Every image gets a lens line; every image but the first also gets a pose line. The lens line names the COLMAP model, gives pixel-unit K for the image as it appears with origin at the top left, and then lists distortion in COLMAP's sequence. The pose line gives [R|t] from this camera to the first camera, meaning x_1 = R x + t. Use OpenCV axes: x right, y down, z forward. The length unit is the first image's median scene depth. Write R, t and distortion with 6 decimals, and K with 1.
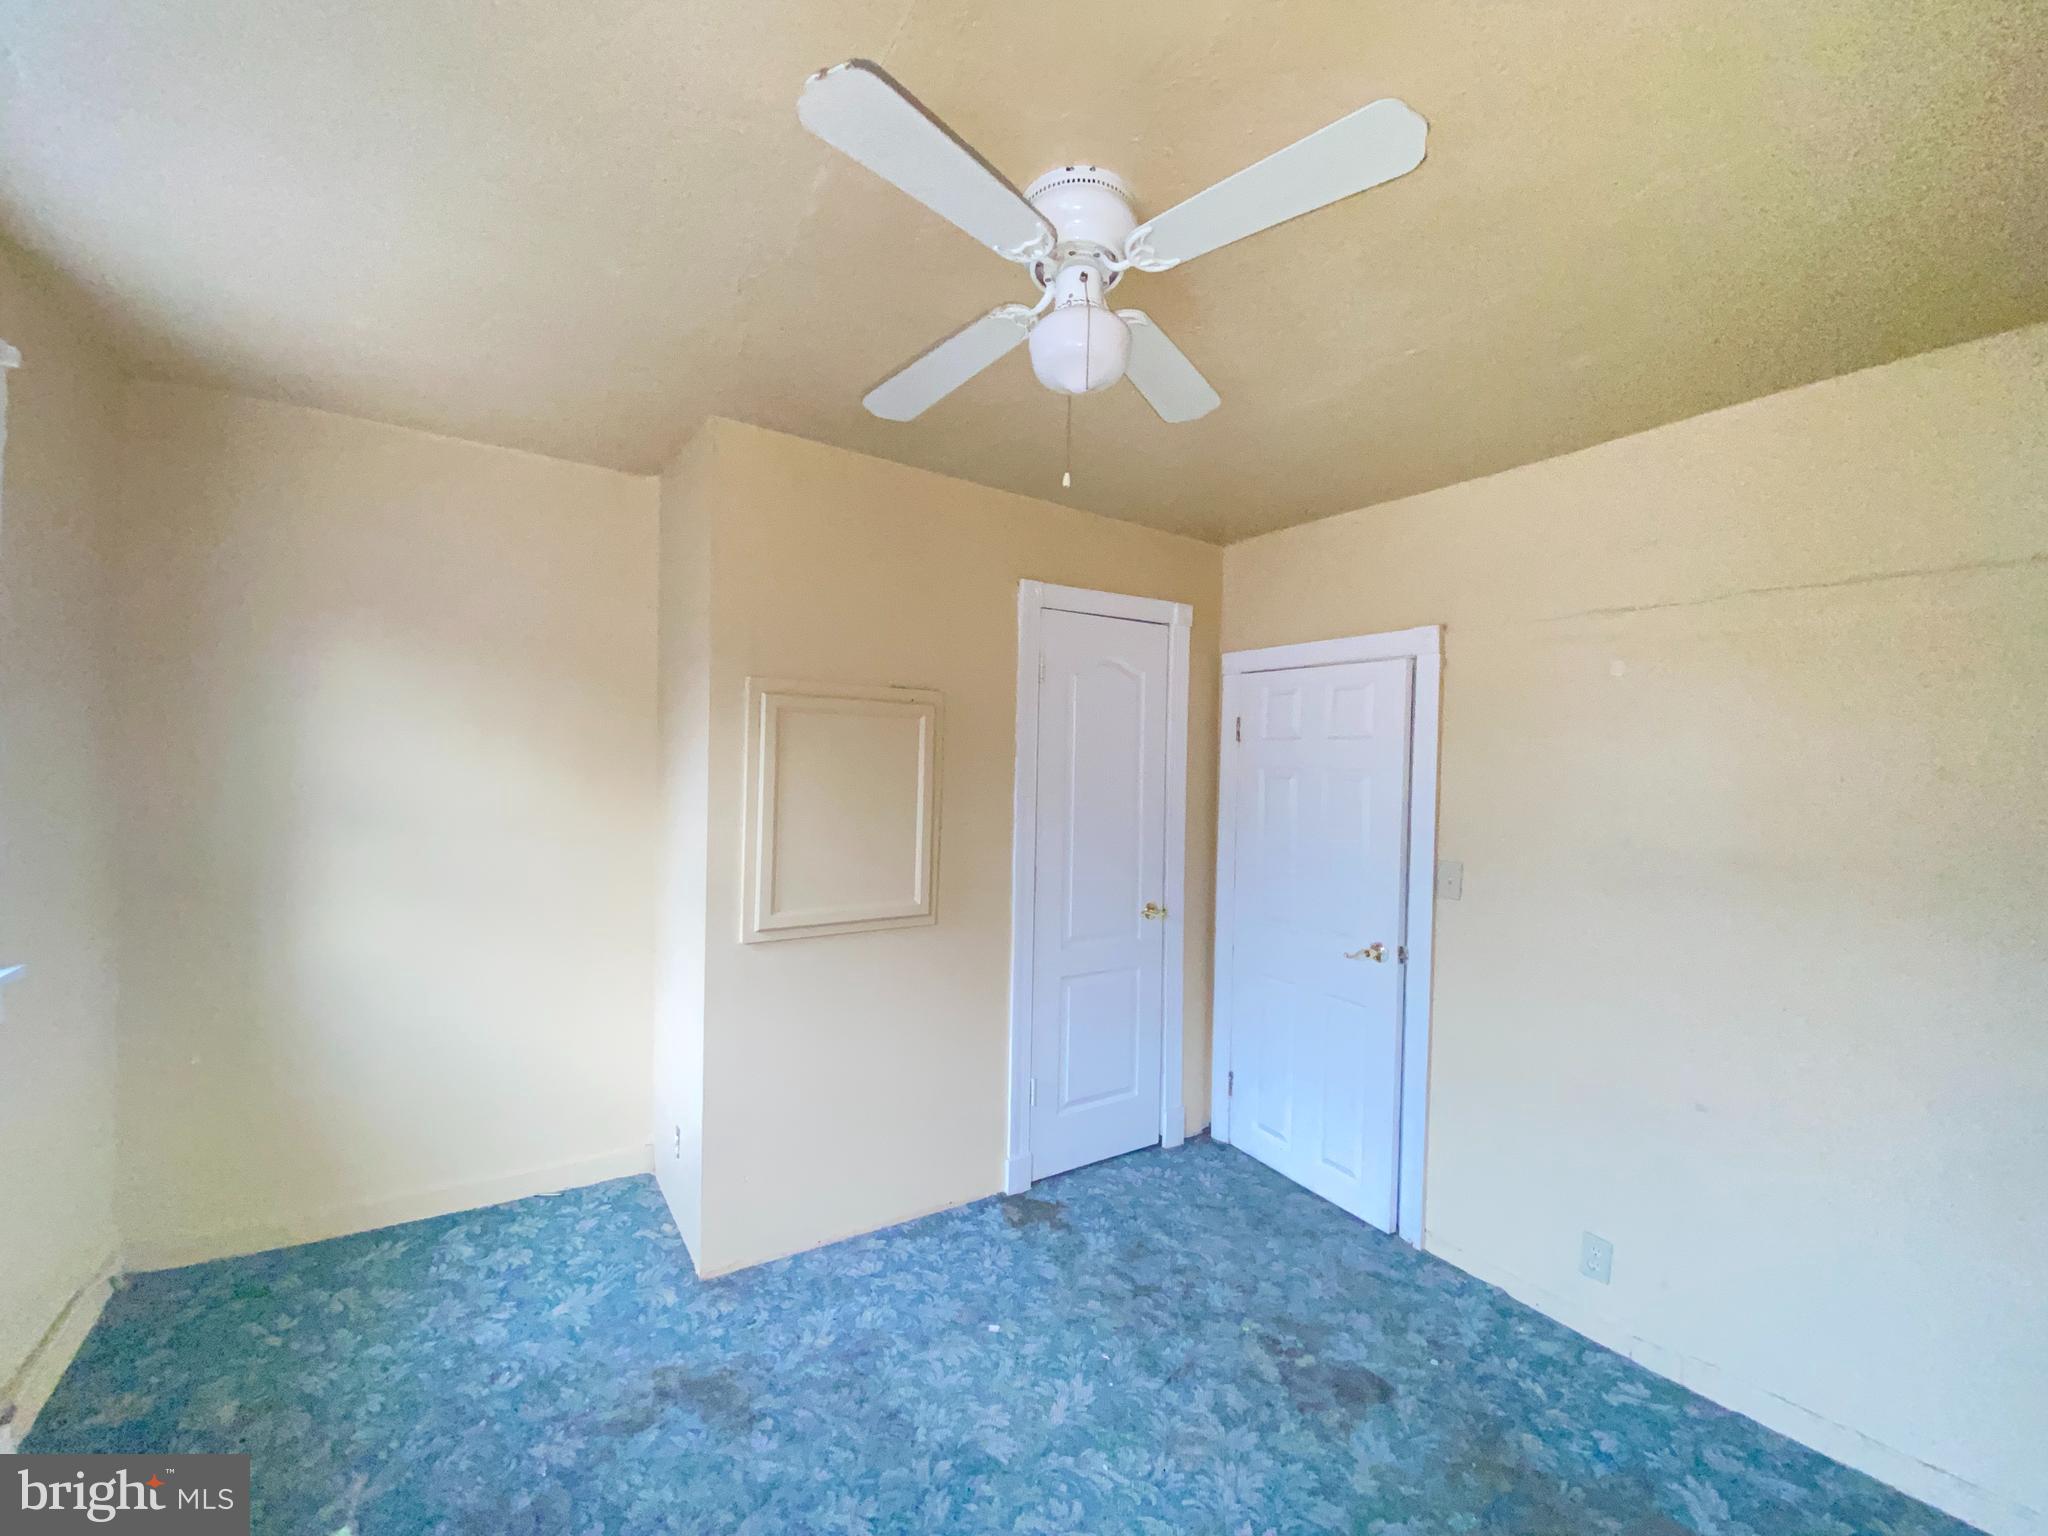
lens RADIAL K [[837.6, 0, 1021.9], [0, 837.6, 764.5], [0, 0, 1]] dist [0.023044, -0.021028]
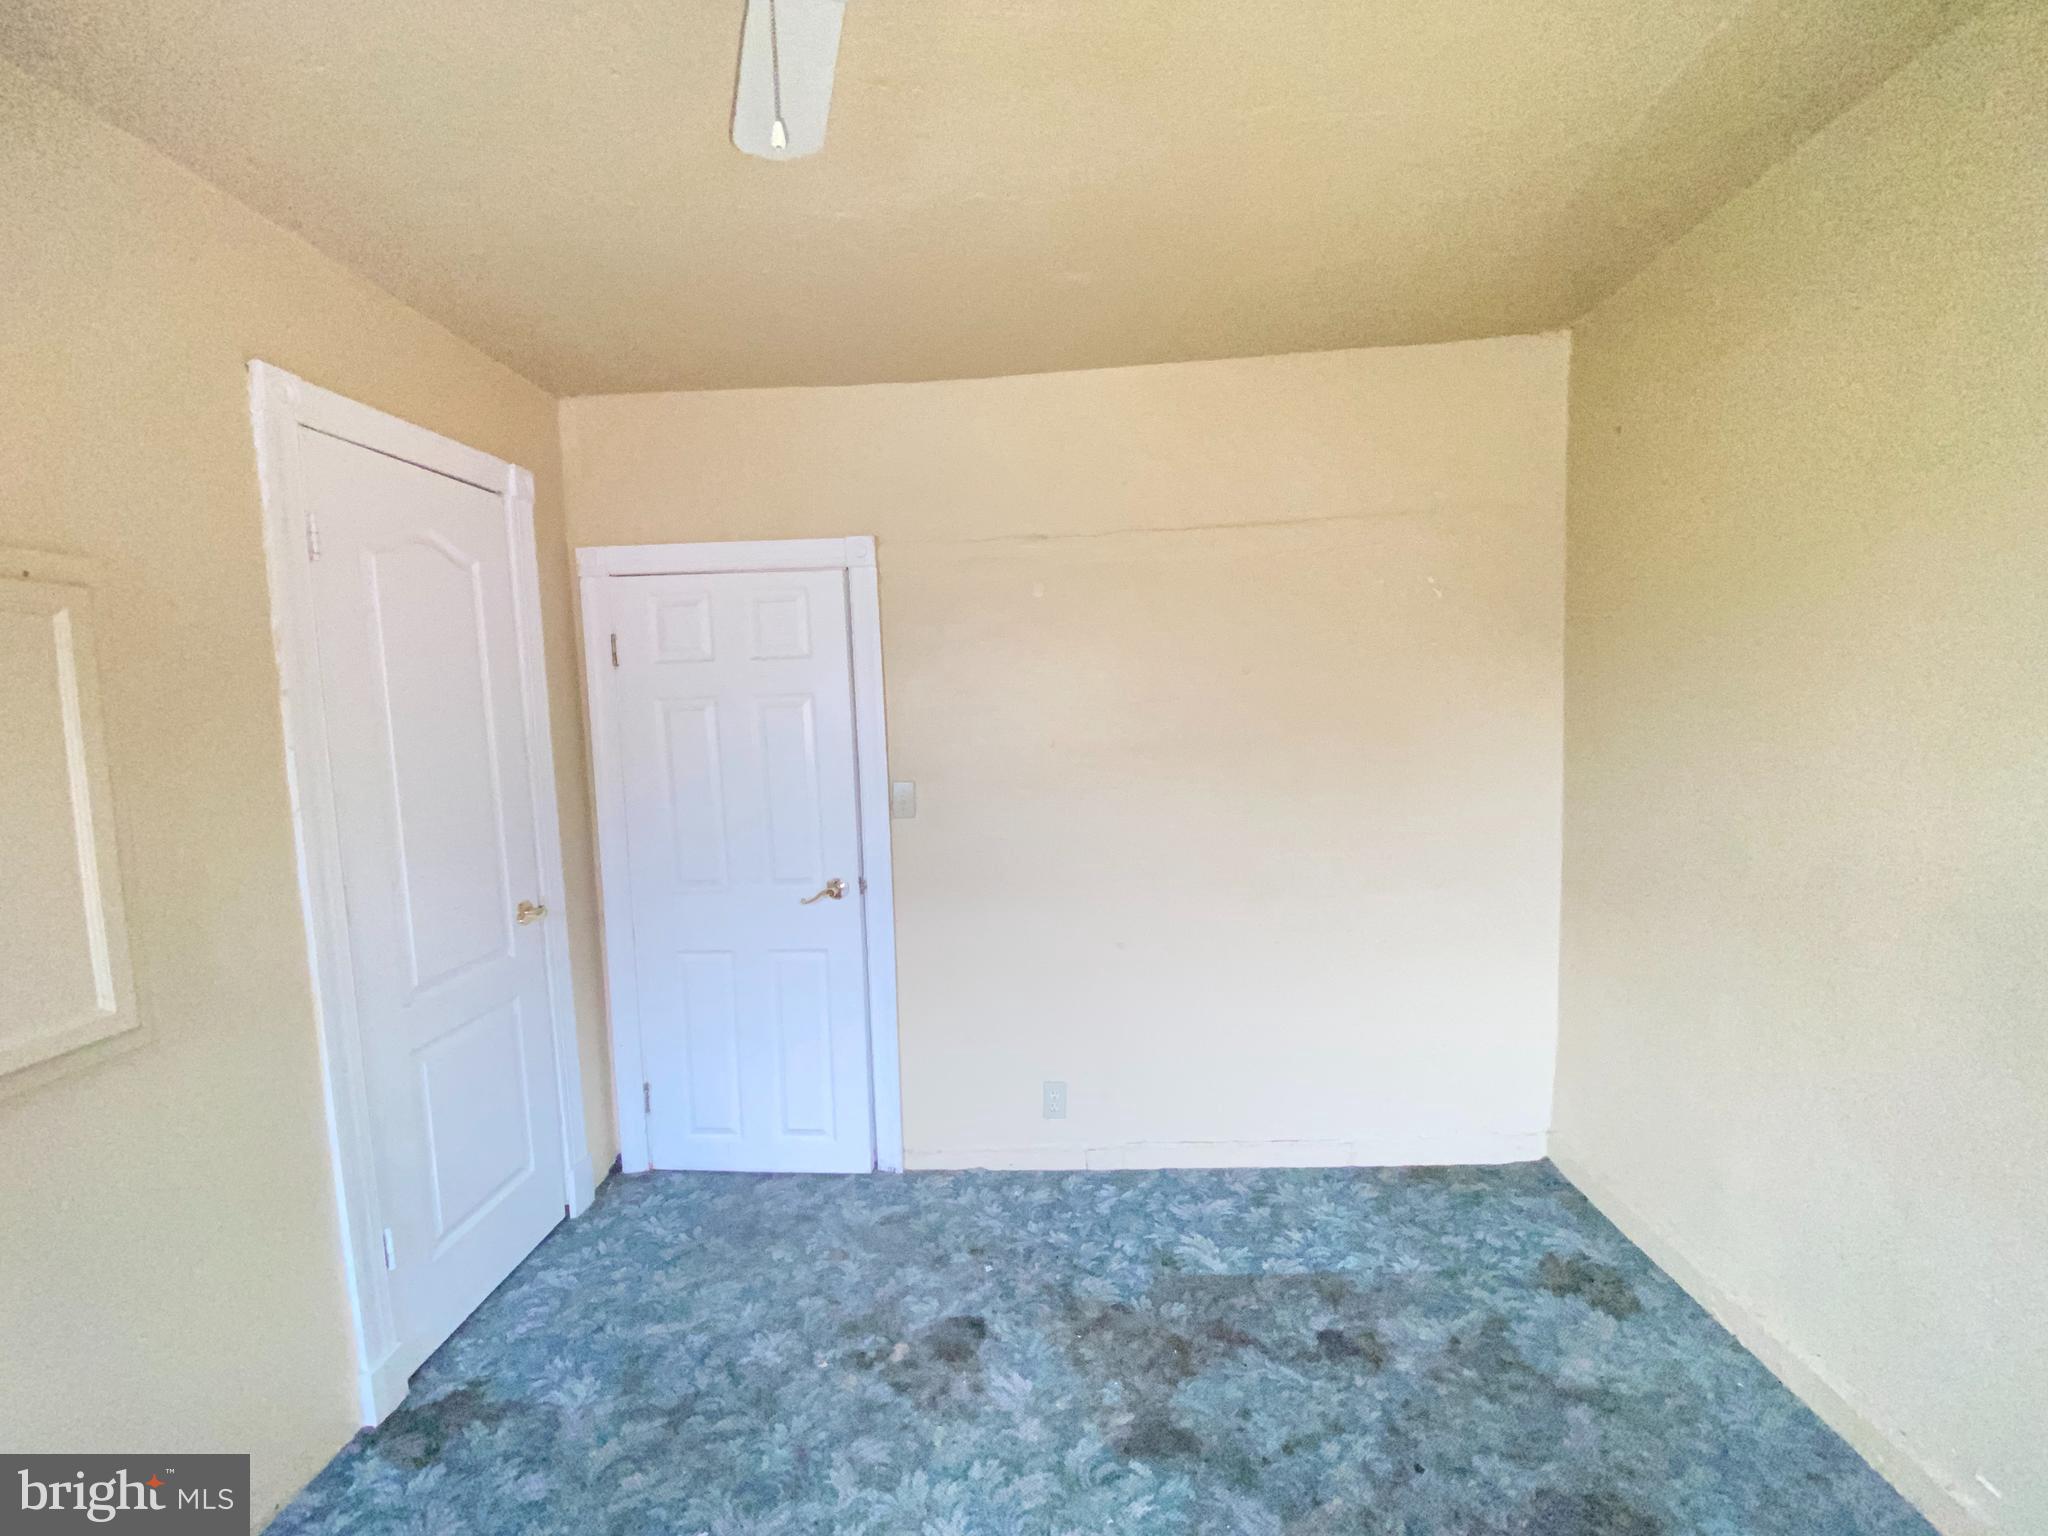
lens RADIAL K [[837.6, 0, 1021.9], [0, 837.6, 764.5], [0, 0, 1]] dist [0.023044, -0.021028]
pose [[0.585328, -0.108233, 0.803540, -0.209162], [0.054647, 0.994063, 0.094089, 0.013721], [-0.808953, -0.011162, 0.587767, 0.339117]]
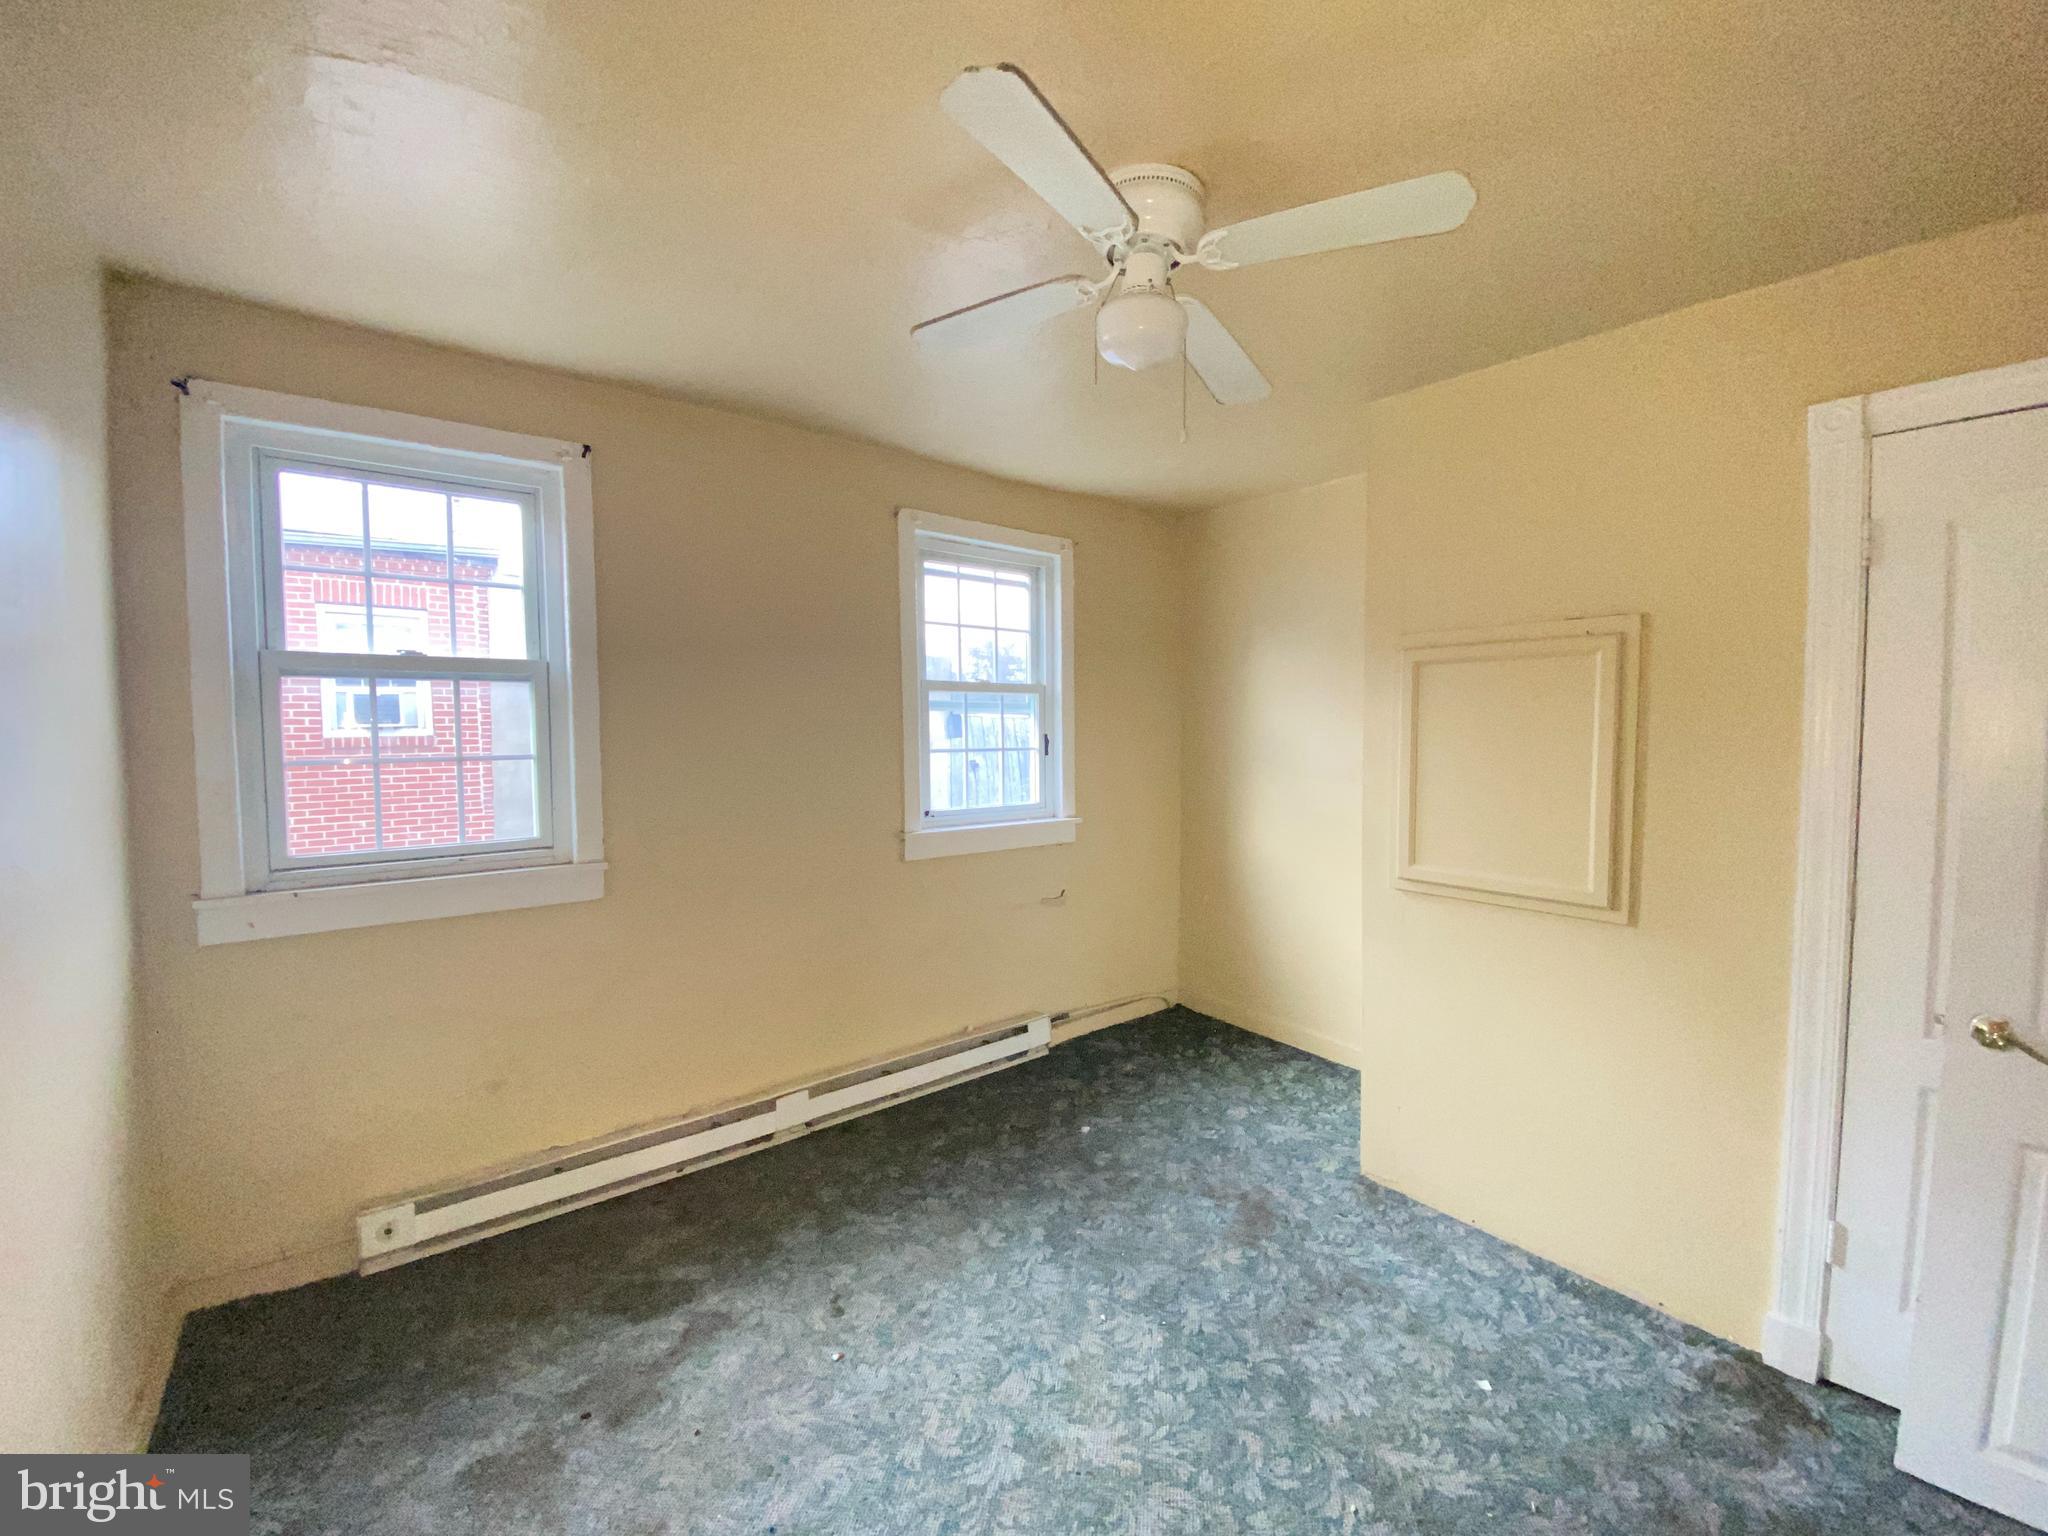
lens RADIAL K [[837.6, 0, 1021.9], [0, 837.6, 764.5], [0, 0, 1]] dist [0.023044, -0.021028]
pose [[0.096054, 0.023350, -0.995102, 0.683085], [0.000662, 0.999723, 0.023523, 0.031381], [0.995376, -0.002918, 0.096012, 0.429763]]
